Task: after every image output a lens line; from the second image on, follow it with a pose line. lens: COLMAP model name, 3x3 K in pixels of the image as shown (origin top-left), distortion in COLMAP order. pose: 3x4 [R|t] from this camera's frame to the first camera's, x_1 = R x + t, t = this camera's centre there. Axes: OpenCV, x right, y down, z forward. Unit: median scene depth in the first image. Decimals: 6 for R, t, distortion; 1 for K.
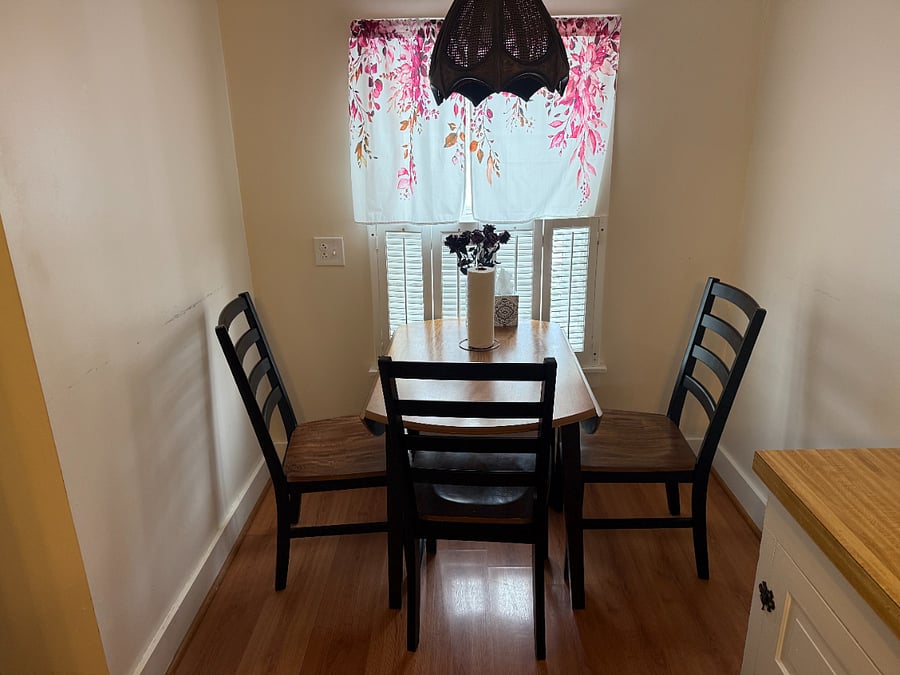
lens RADIAL K [[637.4, 0, 449.0], [0, 637.4, 339.8], [0, 0, 1]] dist [0.007287, -0.000380]
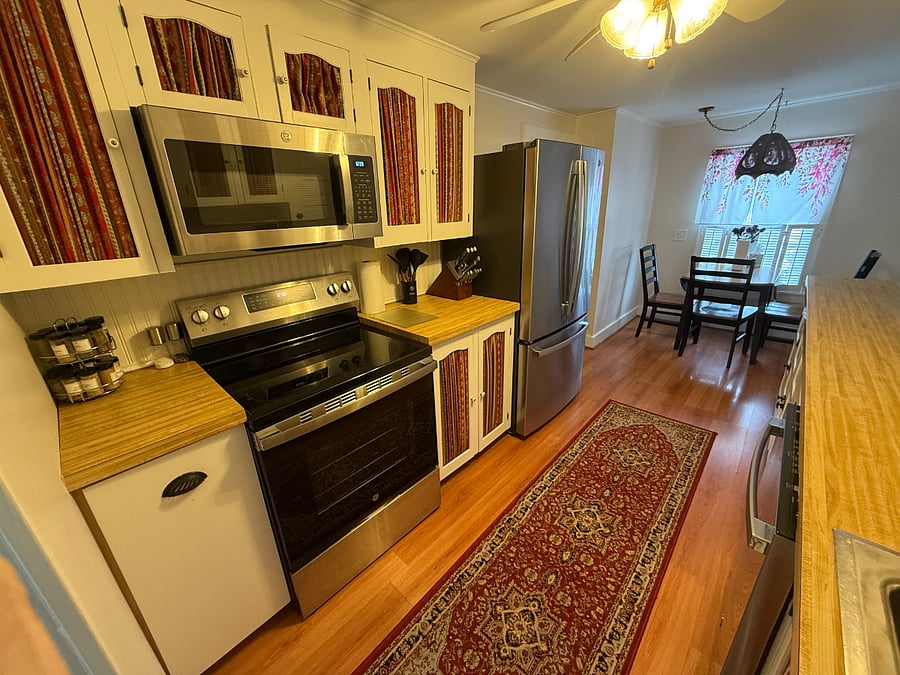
lens RADIAL K [[360.3, 0, 444.6], [0, 360.3, 333.7], [0, 0, 1]] dist [0.001151, -0.000176]
pose [[0.731273, 0.218982, -0.645977, 0.183884], [-0.185117, 0.975234, 0.121039, 0.309841], [0.656484, 0.031069, 0.753700, -0.929018]]
